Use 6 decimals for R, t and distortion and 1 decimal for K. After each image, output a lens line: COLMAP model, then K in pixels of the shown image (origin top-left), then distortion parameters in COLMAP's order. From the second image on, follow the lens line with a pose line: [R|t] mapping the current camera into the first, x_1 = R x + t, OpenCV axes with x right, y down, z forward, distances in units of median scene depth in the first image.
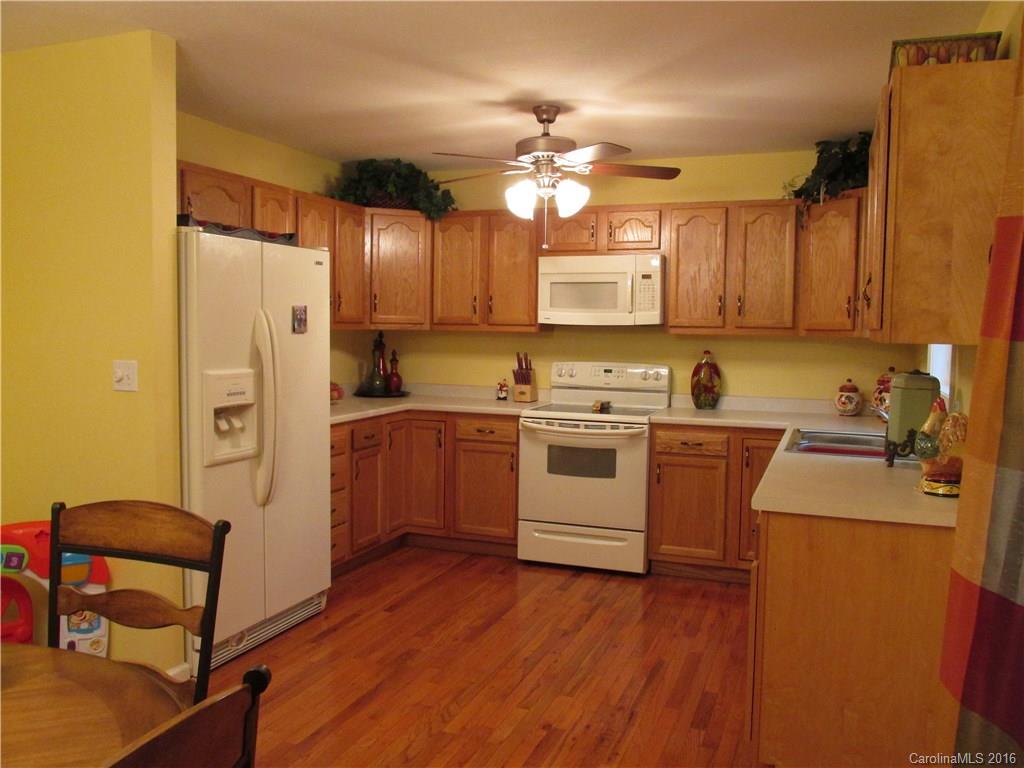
lens RADIAL K [[845.0, 0, 512.0], [0, 845.0, 384.0], [0, 0, 1]] dist [-0.029531, 0.000119]
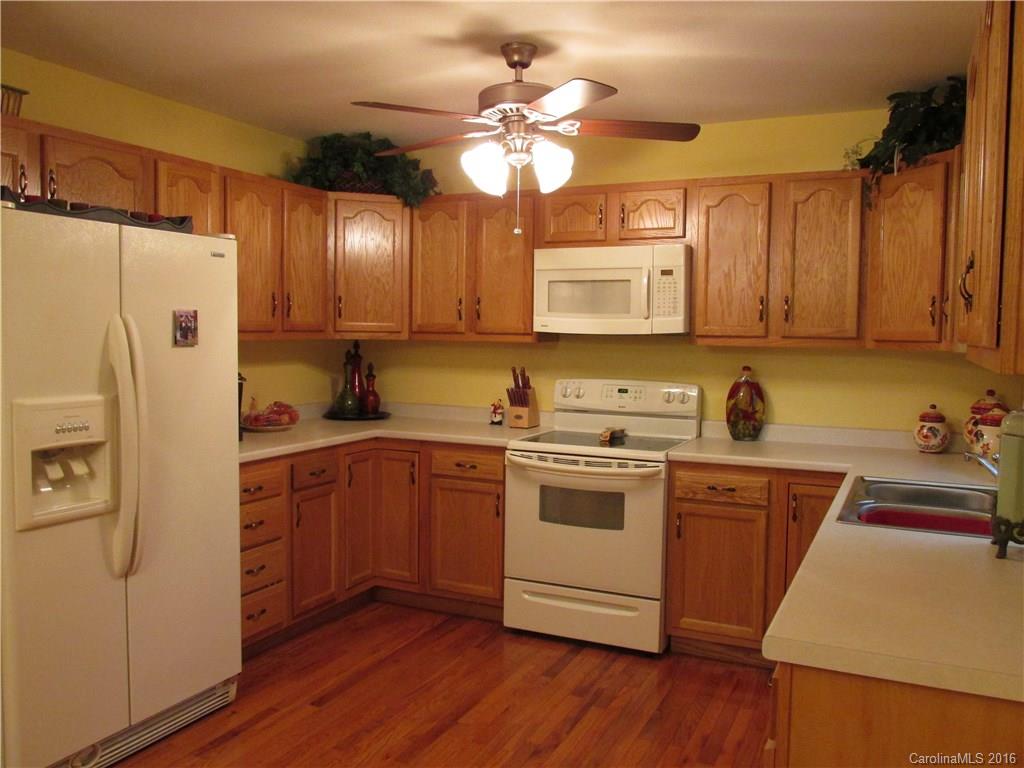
lens RADIAL K [[845.2, 0, 515.4], [0, 845.2, 384.2], [0, 0, 1]] dist [-0.023846, -0.006658]
pose [[0.997044, 0.004461, -0.076701, 0.080322], [-0.004956, 0.999968, -0.006256, -0.017767], [0.076671, 0.006618, 0.997035, 0.207770]]
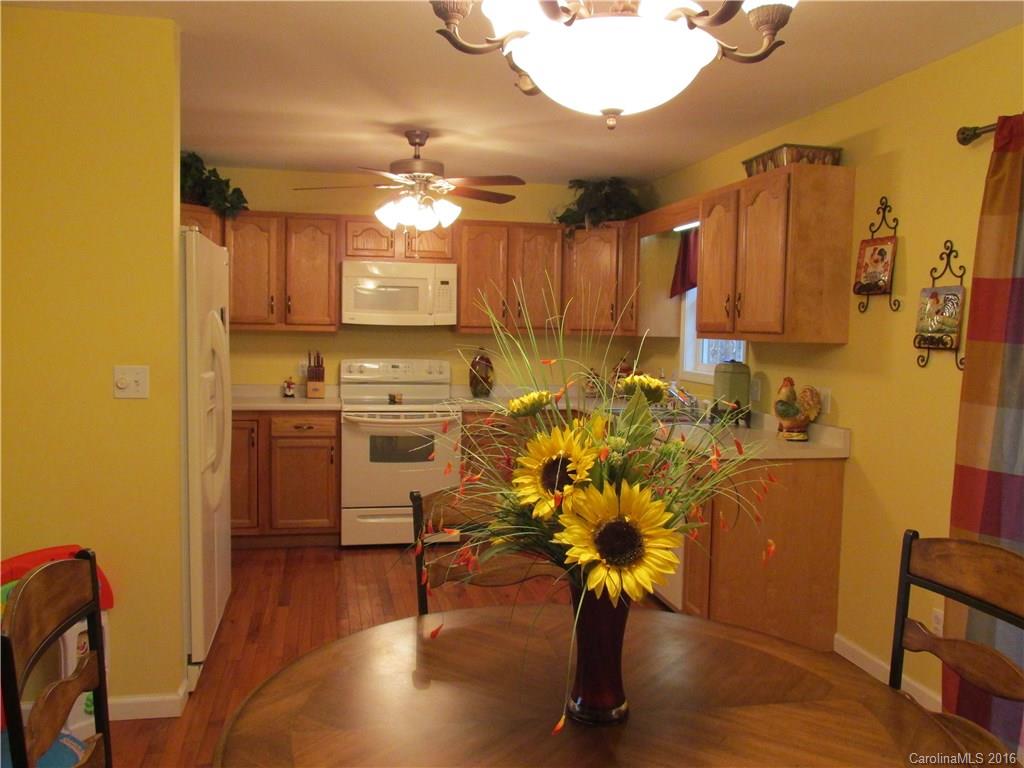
lens RADIAL K [[849.7, 0, 503.8], [0, 849.7, 377.3], [0, 0, 1]] dist [-0.021467, -0.005087]
pose [[0.841920, -0.030159, 0.538760, -0.399440], [0.030894, 0.999493, 0.007672, -0.006061], [-0.538718, 0.010185, 0.842425, -0.009384]]
